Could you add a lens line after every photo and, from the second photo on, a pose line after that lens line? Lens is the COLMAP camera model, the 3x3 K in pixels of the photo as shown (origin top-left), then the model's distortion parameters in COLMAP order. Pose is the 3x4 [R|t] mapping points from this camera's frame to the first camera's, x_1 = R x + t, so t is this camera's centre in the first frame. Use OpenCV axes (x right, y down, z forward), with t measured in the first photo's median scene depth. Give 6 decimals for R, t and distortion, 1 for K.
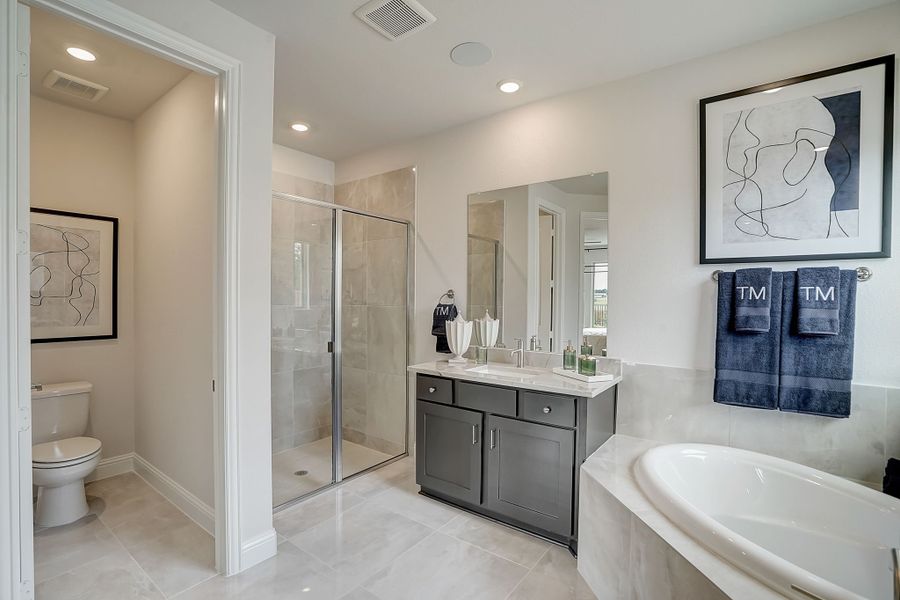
lens RADIAL K [[418.9, 0, 450.8], [0, 418.9, 302.5], [0, 0, 1]] dist [-0.062321, 0.025224]
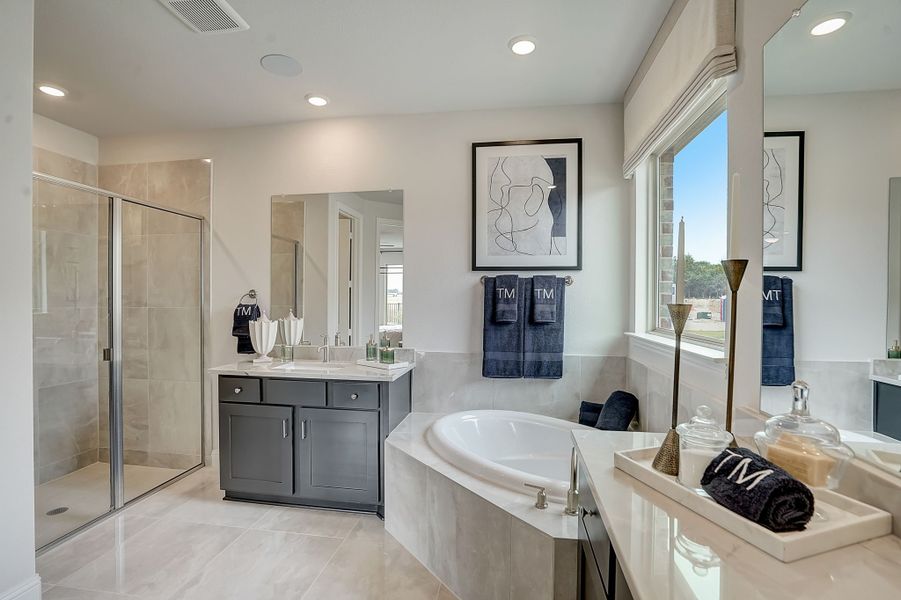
lens RADIAL K [[419.3, 0, 451.3], [0, 419.3, 302.5], [0, 0, 1]] dist [-0.062321, 0.025224]
pose [[0.883457, -0.008748, 0.468430, -0.060471], [0.008315, 0.999961, 0.002993, 0.001283], [-0.468438, 0.001251, 0.883495, -0.118201]]
